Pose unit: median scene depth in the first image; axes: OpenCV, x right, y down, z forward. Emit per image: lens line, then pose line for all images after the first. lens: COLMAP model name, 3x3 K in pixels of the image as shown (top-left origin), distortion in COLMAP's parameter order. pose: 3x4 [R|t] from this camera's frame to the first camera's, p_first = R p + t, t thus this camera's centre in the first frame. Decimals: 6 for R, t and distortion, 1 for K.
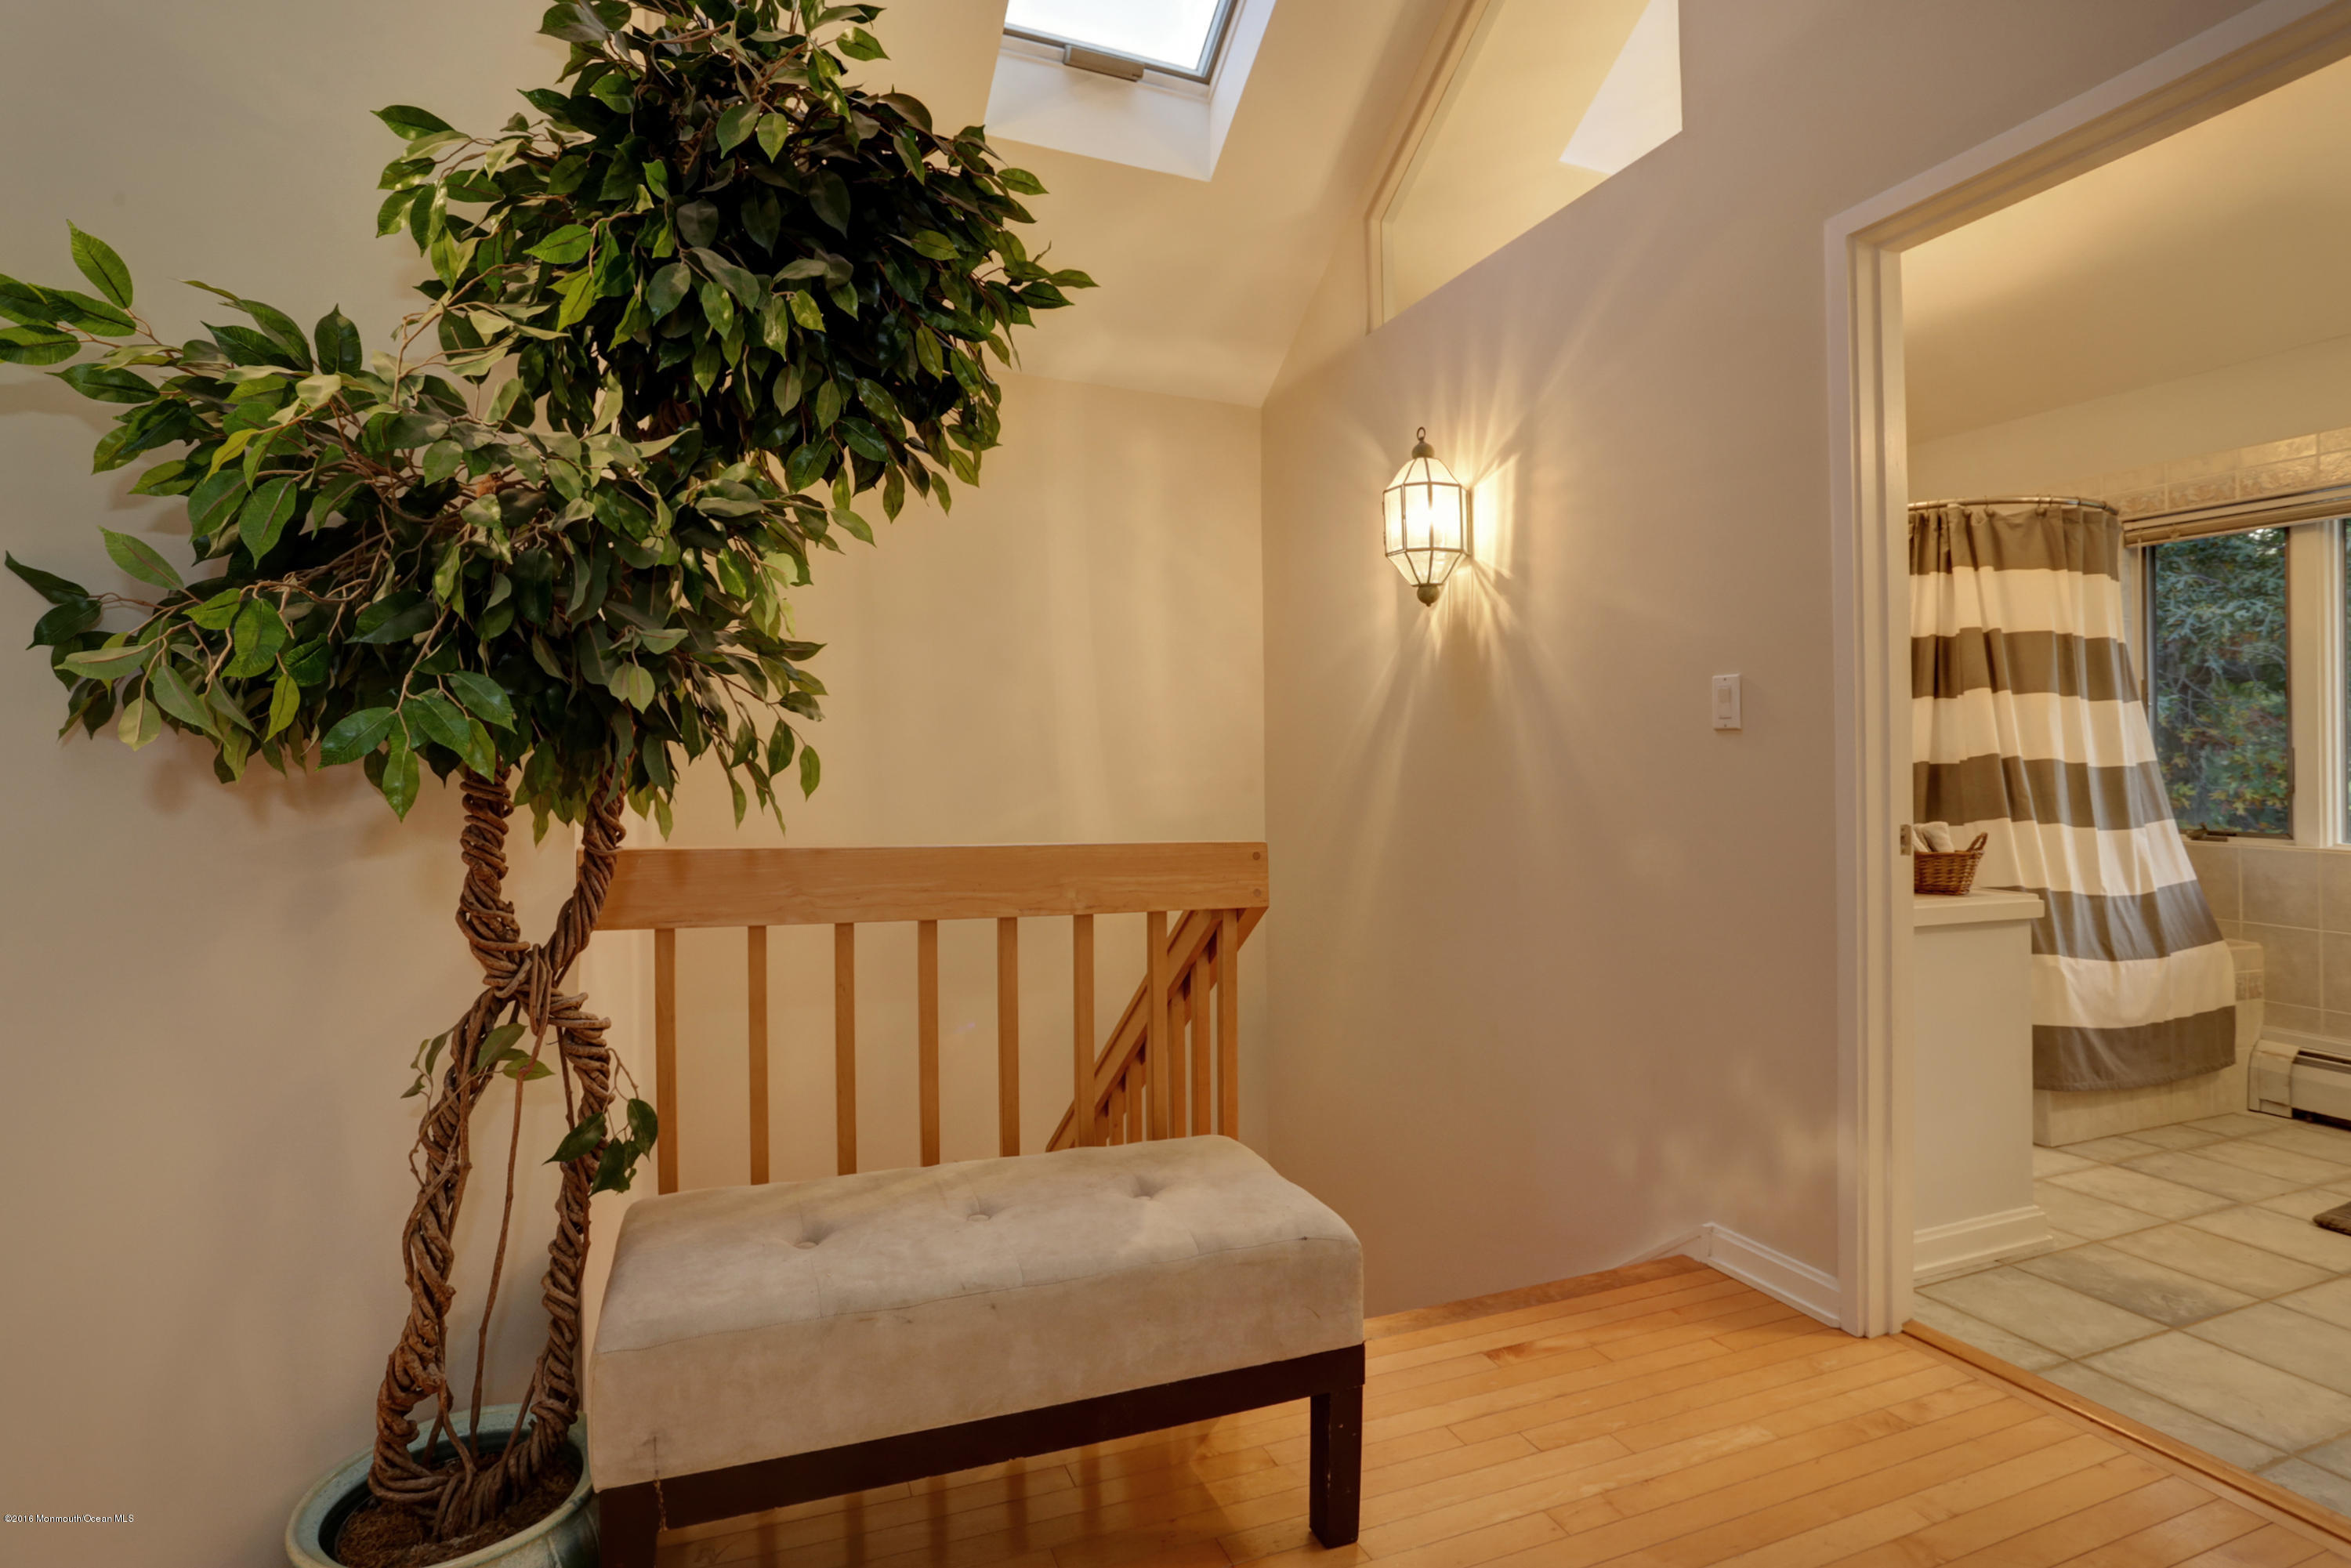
lens RADIAL K [[1148.8, 0, 1175.5], [0, 1148.8, 784.0], [0, 0, 1]] dist [-0.066933, 0.030121]
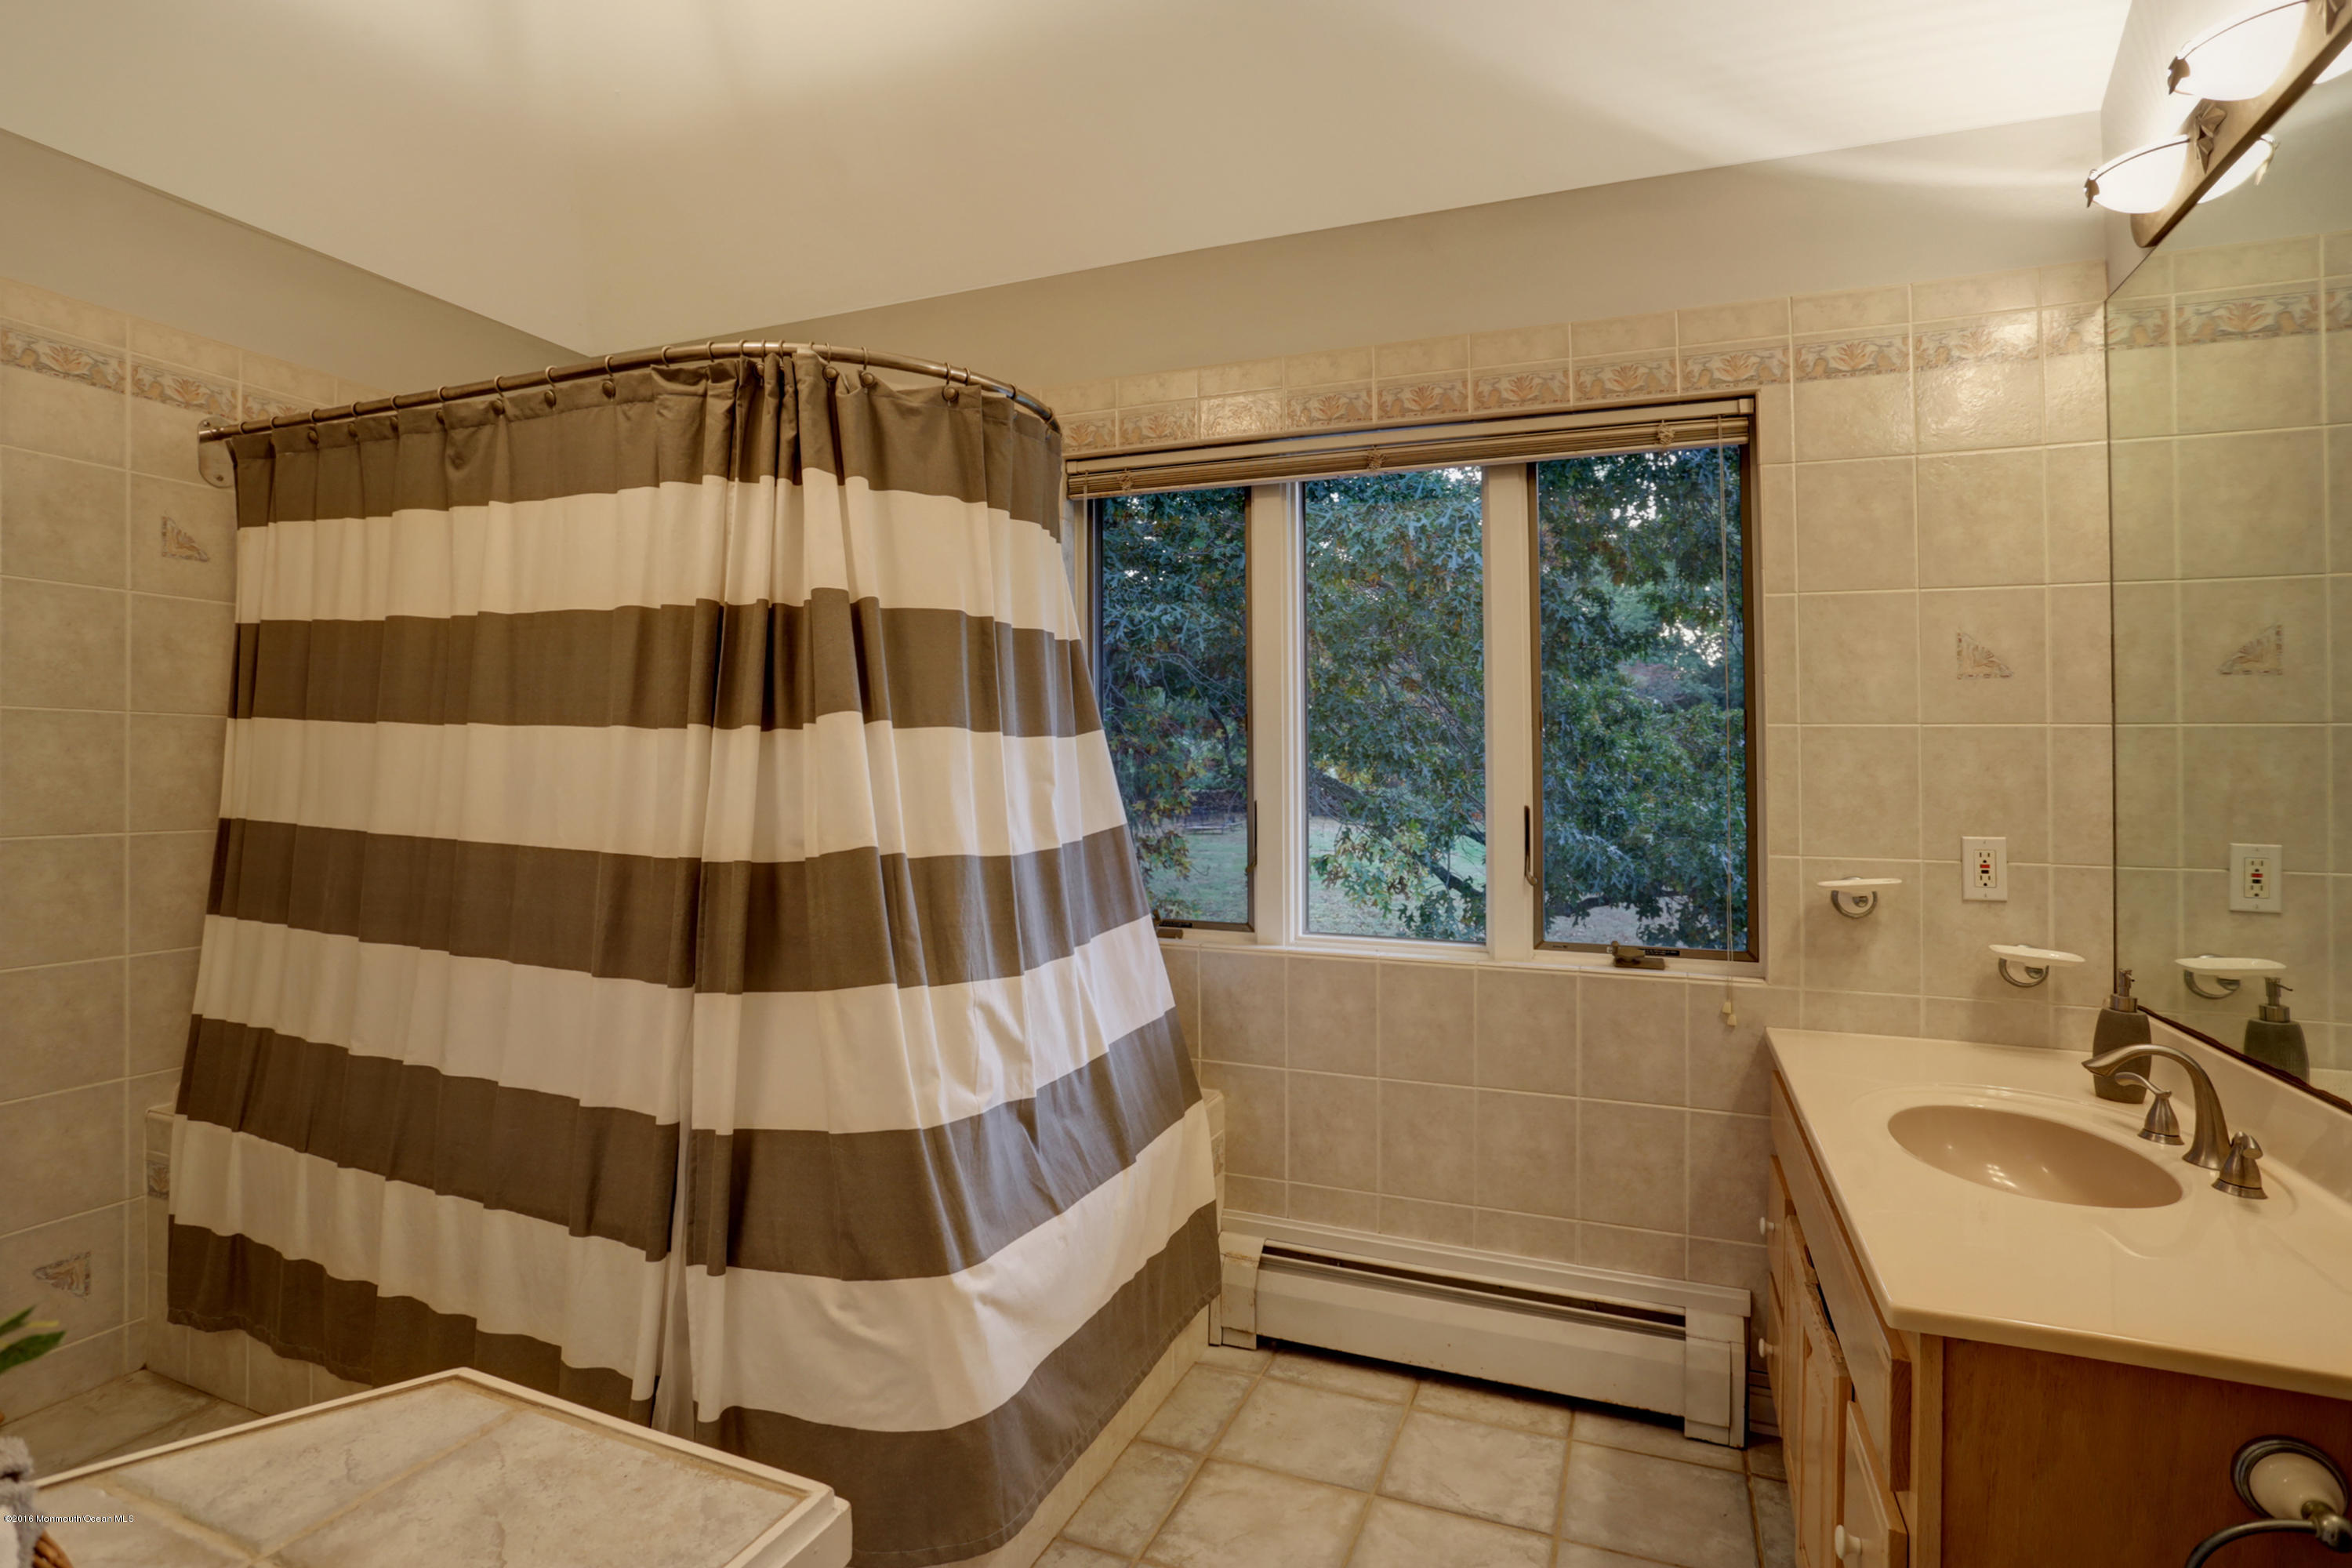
lens RADIAL K [[1149.4, 0, 1176.0], [0, 1149.4, 784.0], [0, 0, 1]] dist [-0.066933, 0.030121]
pose [[0.694790, -0.018219, 0.718981, 0.445337], [-0.000860, 0.999657, 0.026162, -0.066251], [-0.719212, -0.018796, 0.694537, 0.522374]]
